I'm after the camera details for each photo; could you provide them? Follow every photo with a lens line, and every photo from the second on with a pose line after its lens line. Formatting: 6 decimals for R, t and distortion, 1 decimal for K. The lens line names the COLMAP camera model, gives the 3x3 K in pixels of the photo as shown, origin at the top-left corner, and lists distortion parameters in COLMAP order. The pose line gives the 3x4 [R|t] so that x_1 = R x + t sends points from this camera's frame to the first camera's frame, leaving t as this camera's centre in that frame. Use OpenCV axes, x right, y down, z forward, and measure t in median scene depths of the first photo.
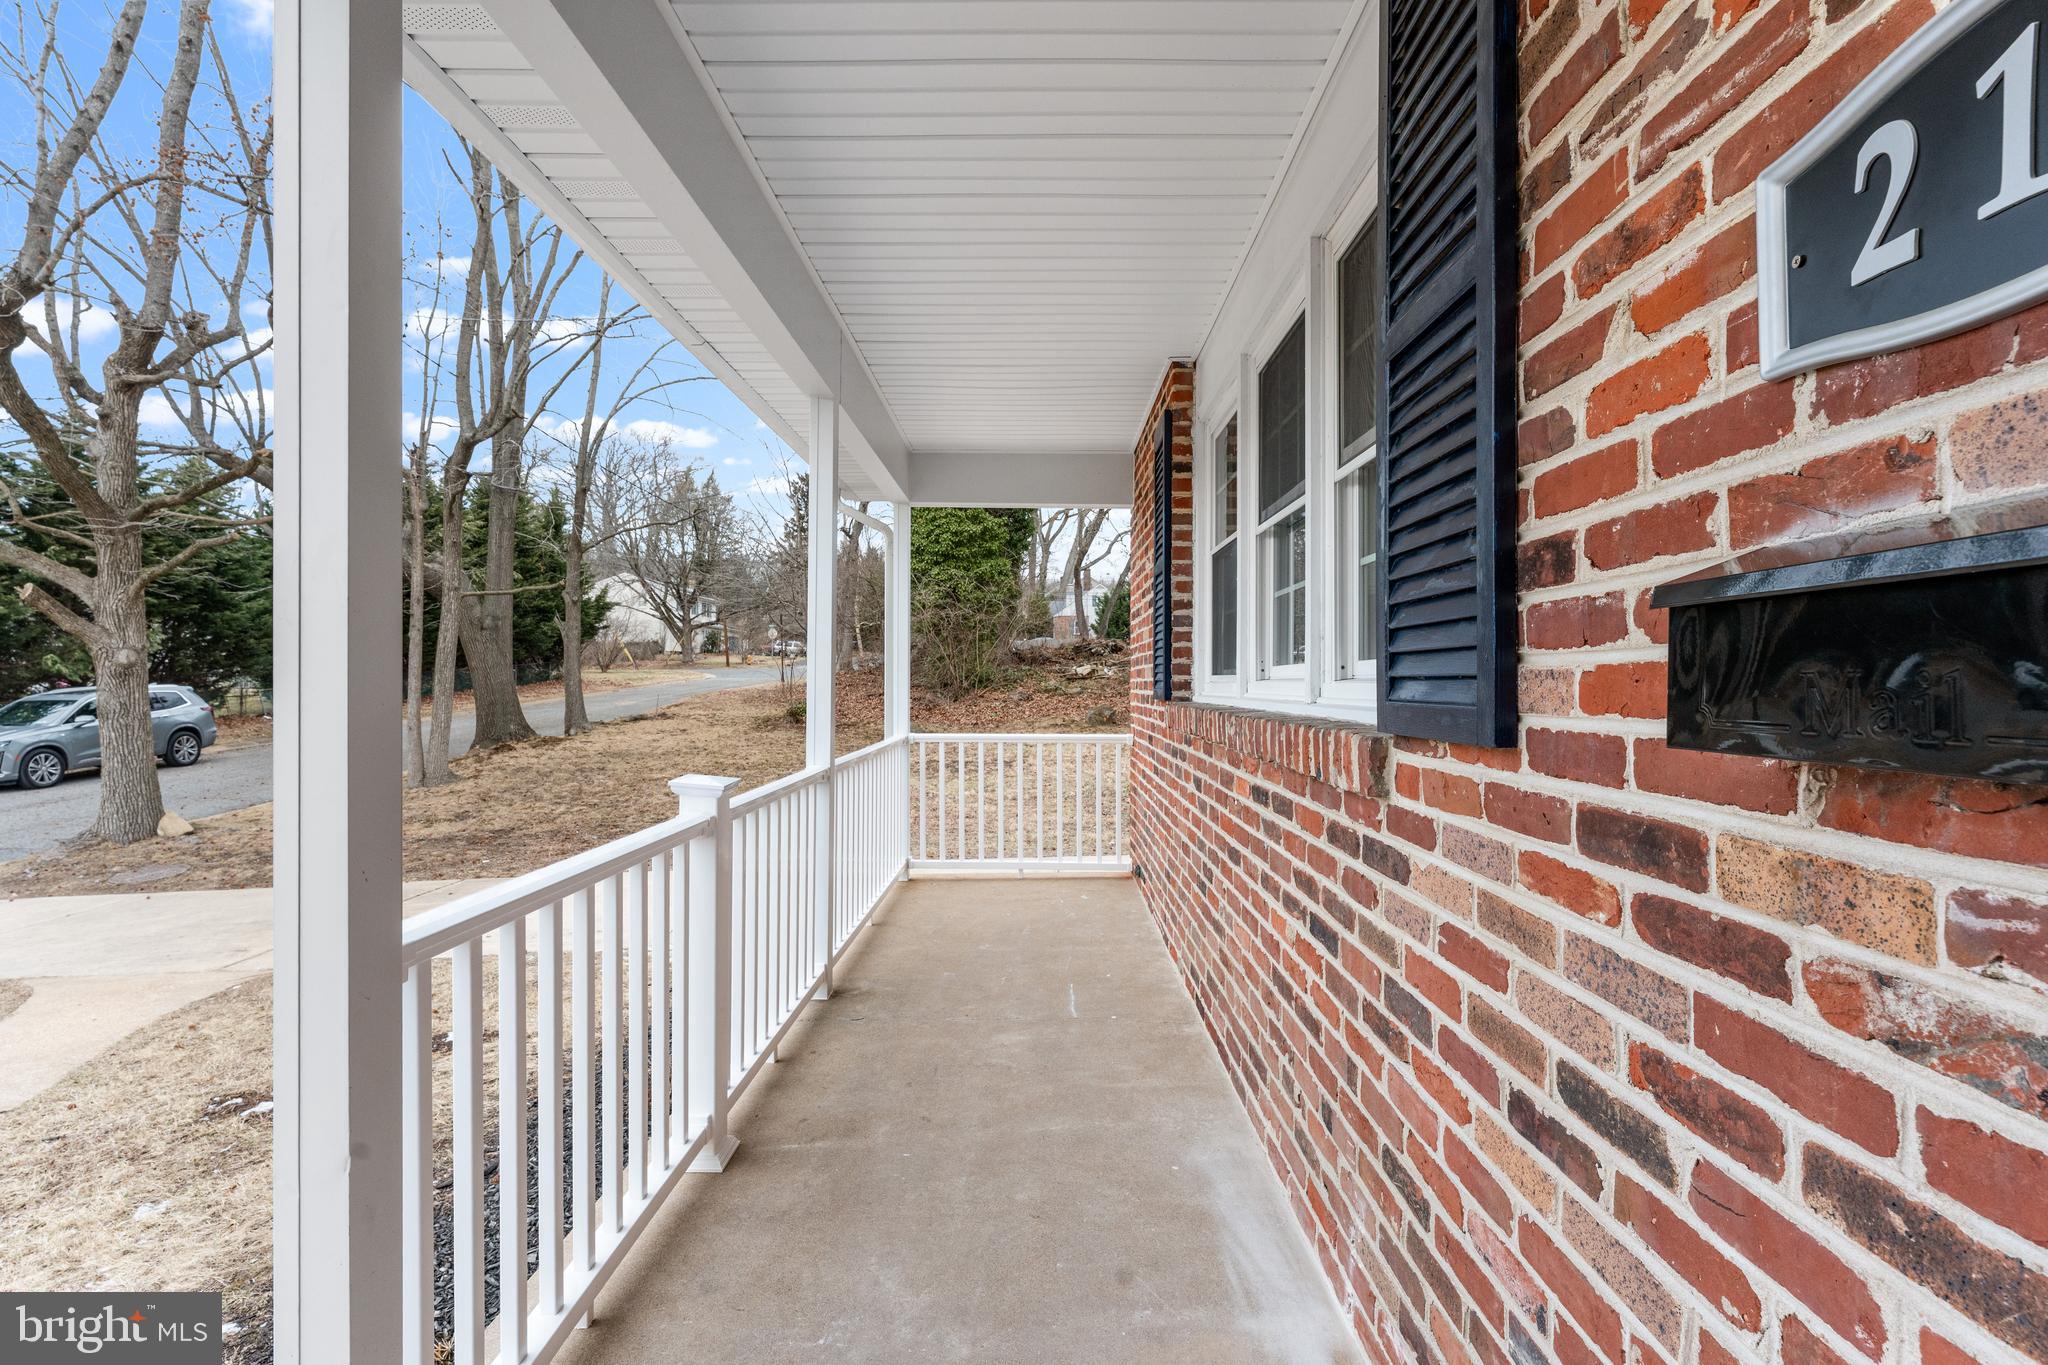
lens RADIAL K [[952.9, 0, 1017.1], [0, 952.9, 693.1], [0, 0, 1]] dist [-0.003079, -0.000933]
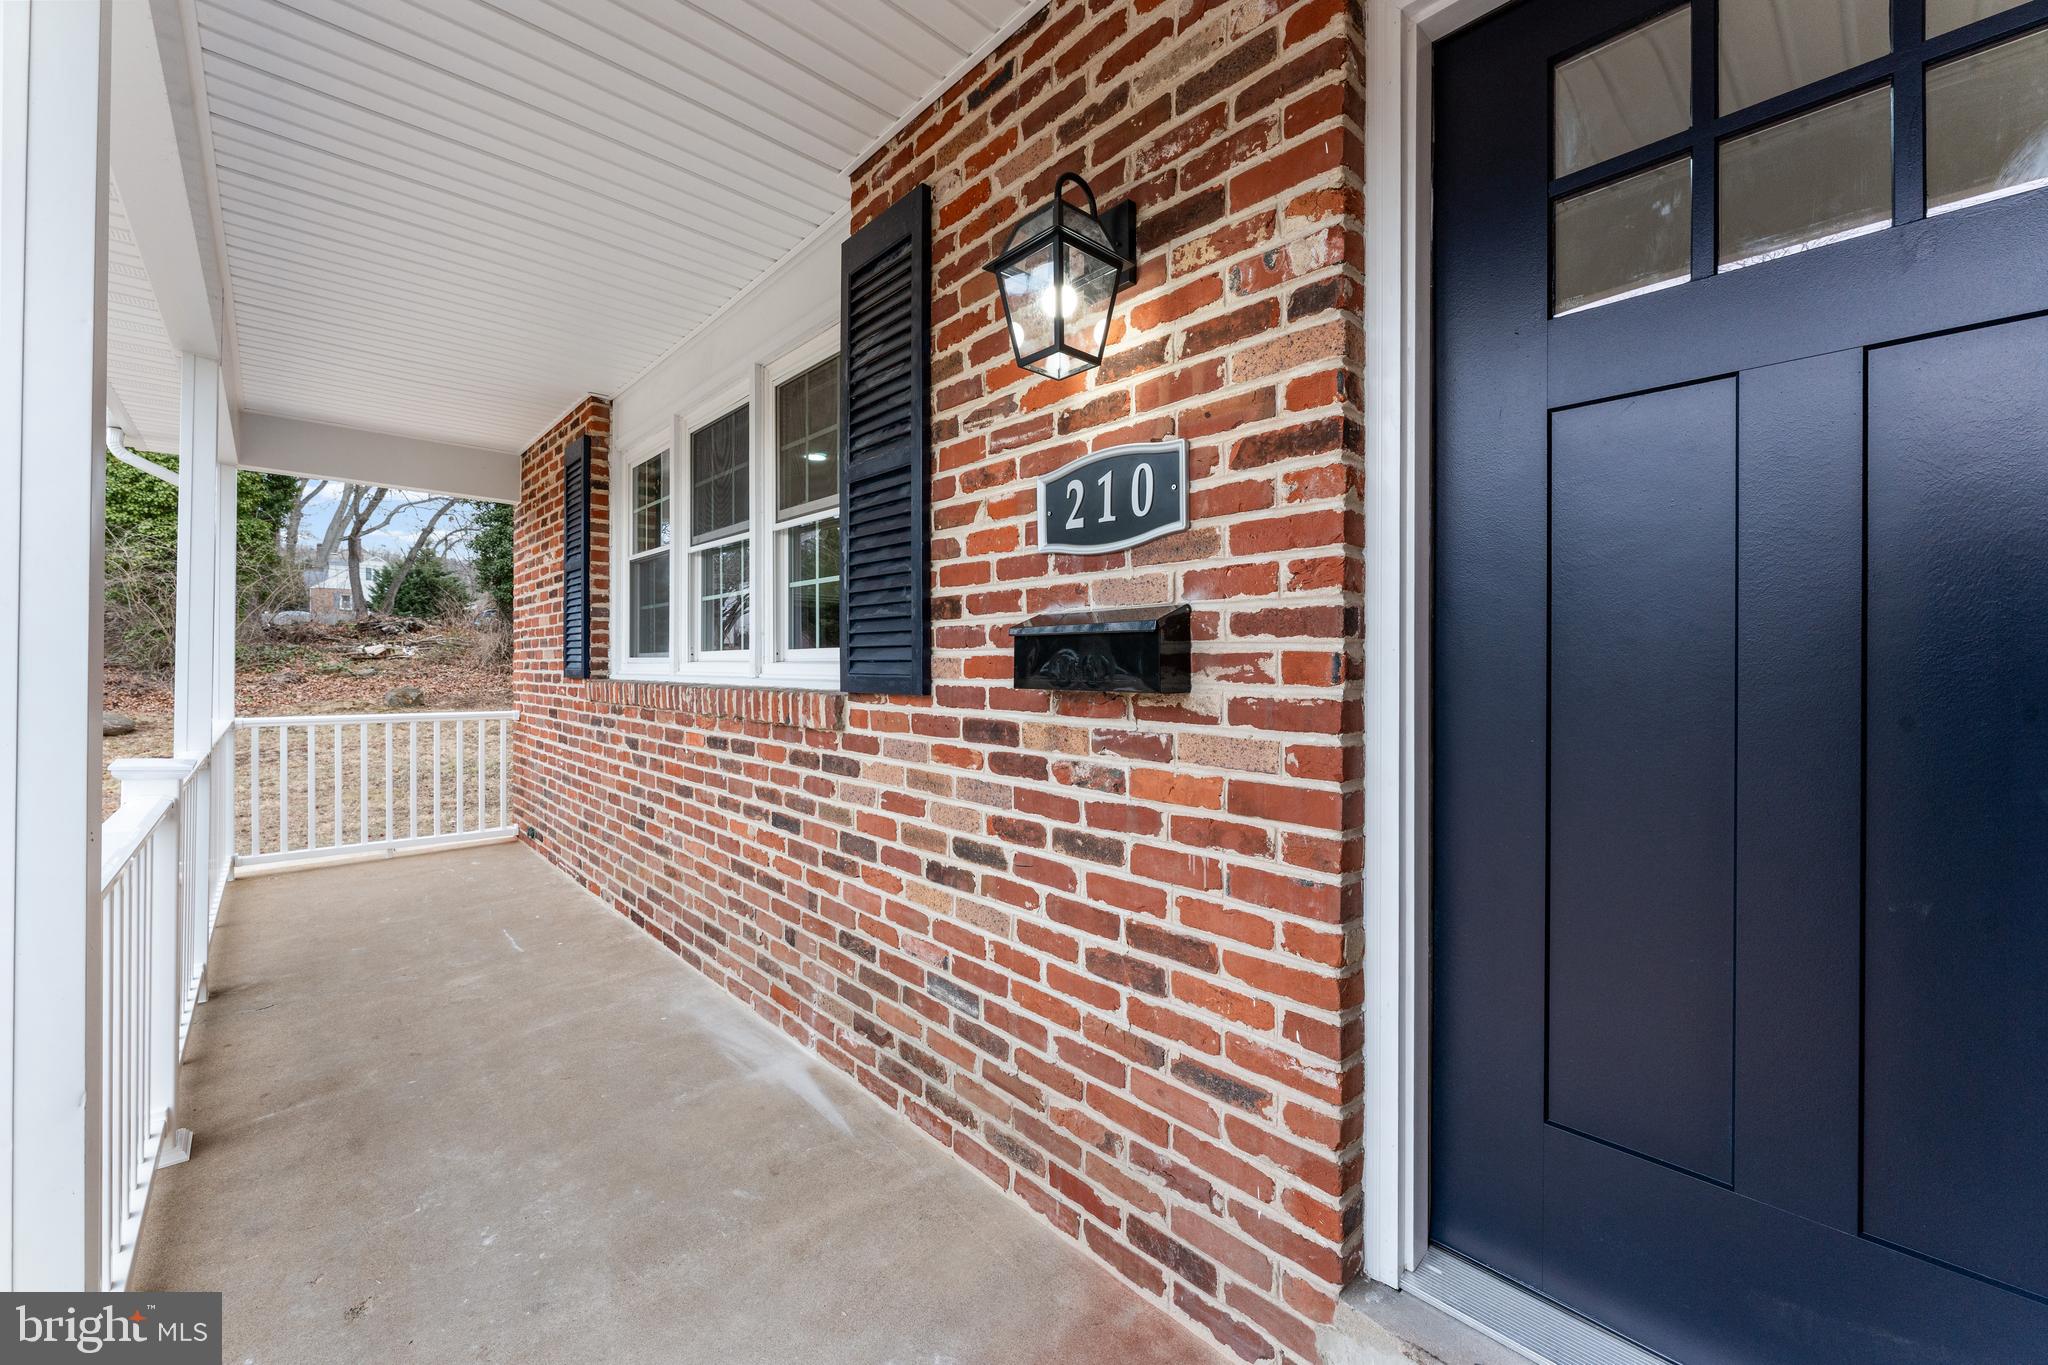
lens RADIAL K [[821.2, 0, 1014.5], [0, 821.2, 668.2], [0, 0, 1]] dist [-0.001940, -0.000640]
pose [[0.730323, -0.000746, 0.683102, -0.567357], [0.004617, 0.999982, -0.003844, 0.005904], [-0.683087, 0.005961, 0.730313, -0.433945]]
